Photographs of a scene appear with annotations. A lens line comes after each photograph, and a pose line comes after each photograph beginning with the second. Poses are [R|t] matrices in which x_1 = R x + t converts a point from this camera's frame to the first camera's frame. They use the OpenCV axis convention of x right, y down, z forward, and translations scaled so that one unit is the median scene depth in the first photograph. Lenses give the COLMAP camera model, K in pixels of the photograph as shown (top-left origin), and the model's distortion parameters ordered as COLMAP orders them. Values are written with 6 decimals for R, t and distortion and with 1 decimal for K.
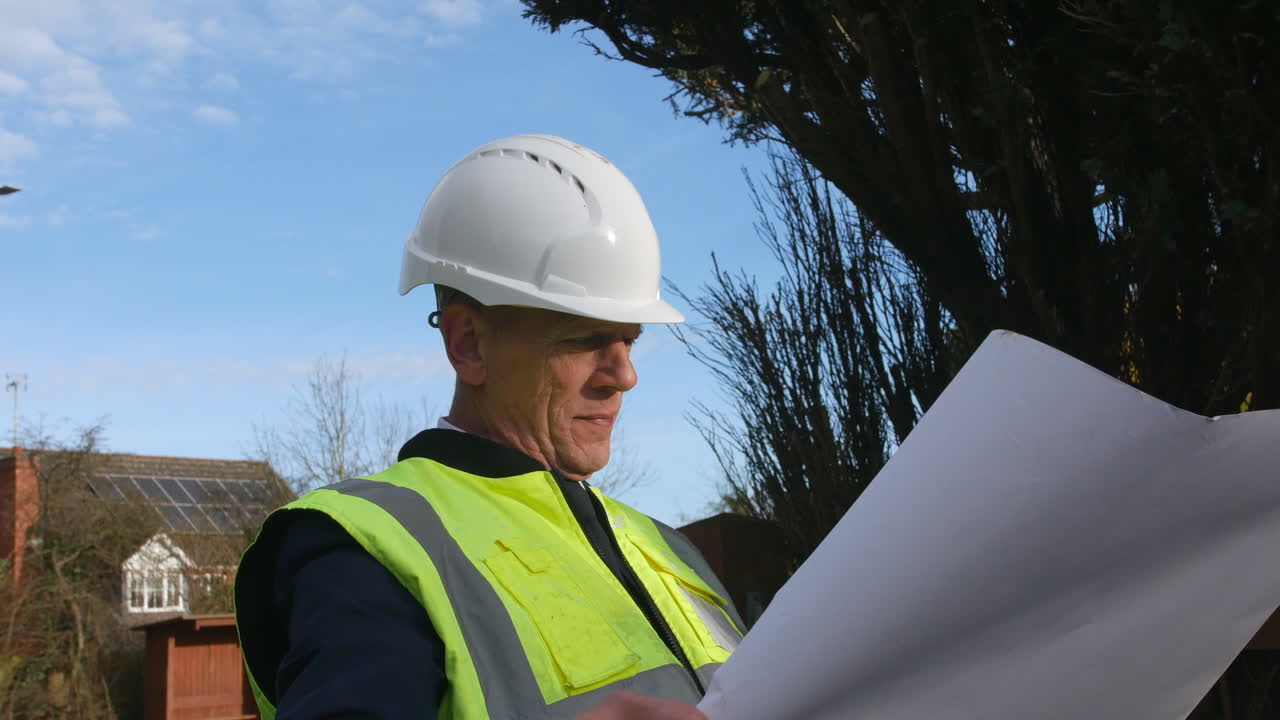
lens RADIAL K [[1371.0, 0, 642.3], [0, 1371.0, 363.7], [0, 0, 1]] dist [-0.010045, -0.010272]
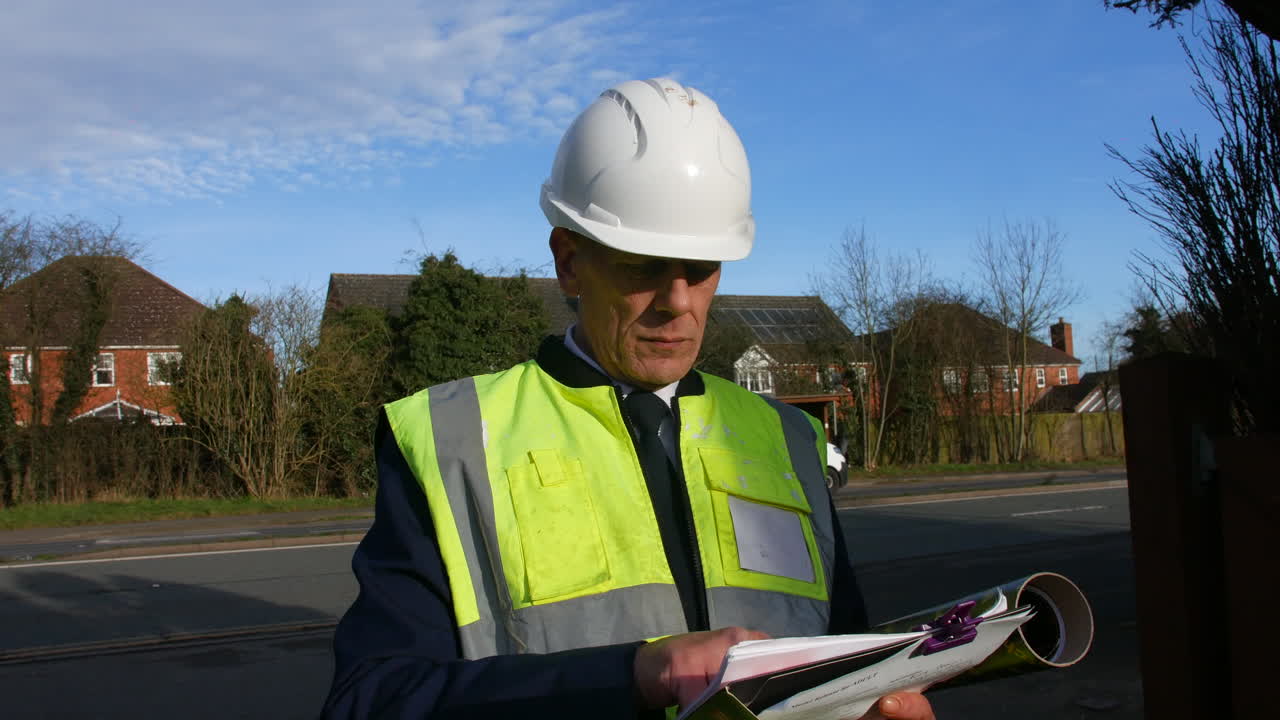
lens RADIAL K [[1371.0, 0, 642.3], [0, 1371.0, 363.7], [0, 0, 1]] dist [-0.010045, -0.010272]
pose [[0.946896, -0.028009, -0.320317, 0.011030], [0.056715, 0.995128, 0.080643, 0.004440], [0.316497, -0.094527, 0.943872, -0.199997]]
